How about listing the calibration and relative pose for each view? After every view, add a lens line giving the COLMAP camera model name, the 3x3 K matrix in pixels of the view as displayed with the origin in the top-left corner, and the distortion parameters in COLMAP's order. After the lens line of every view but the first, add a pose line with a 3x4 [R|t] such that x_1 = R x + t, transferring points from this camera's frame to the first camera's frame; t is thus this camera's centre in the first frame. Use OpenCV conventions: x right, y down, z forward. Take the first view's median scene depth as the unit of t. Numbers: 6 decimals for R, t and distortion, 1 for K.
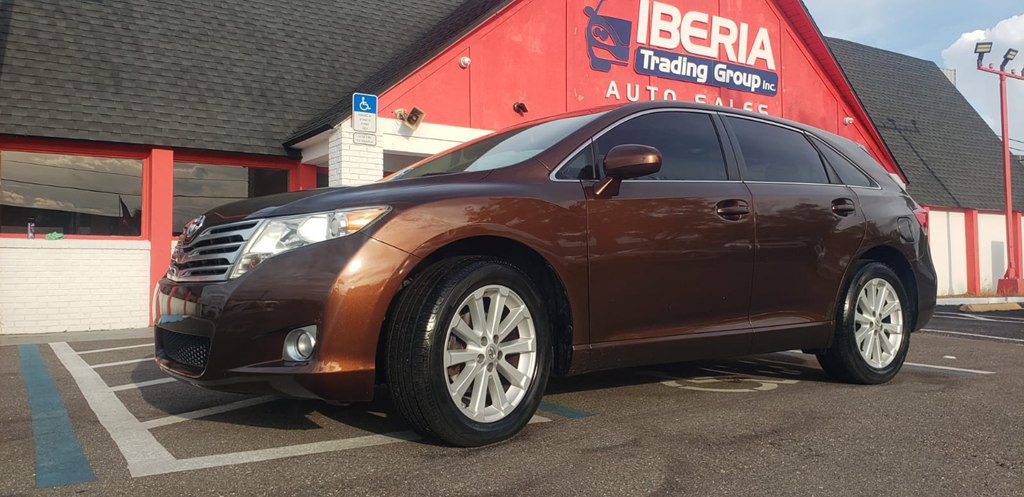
lens RADIAL K [[826.5, 0, 516.3], [0, 826.5, 241.1], [0, 0, 1]] dist [0.008978, -0.006989]
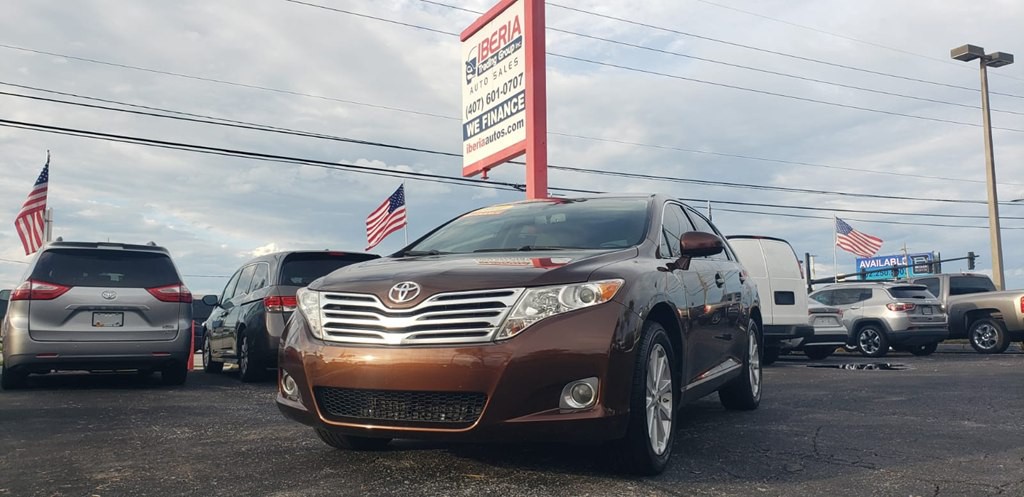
lens RADIAL K [[810.2, 0, 512.2], [0, 810.2, 269.7], [0, 0, 1]] dist [0.043814, -0.003035]
pose [[0.889065, 0.020138, 0.457338, -0.207017], [-0.003131, 0.999276, -0.037915, -0.002273], [-0.457771, 0.032276, 0.888484, 0.001219]]
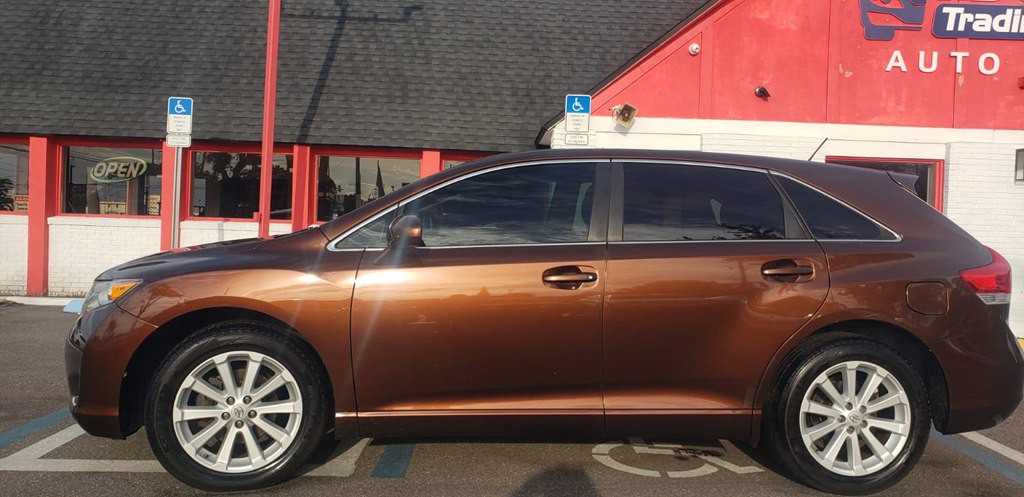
lens RADIAL K [[826.5, 0, 516.3], [0, 826.5, 241.1], [0, 0, 1]] dist [0.008978, -0.006989]
pose [[0.844181, 0.039047, -0.534634, 0.239322], [-0.010167, 0.998330, 0.056860, -0.044088], [0.535962, -0.042564, 0.843169, 0.077675]]
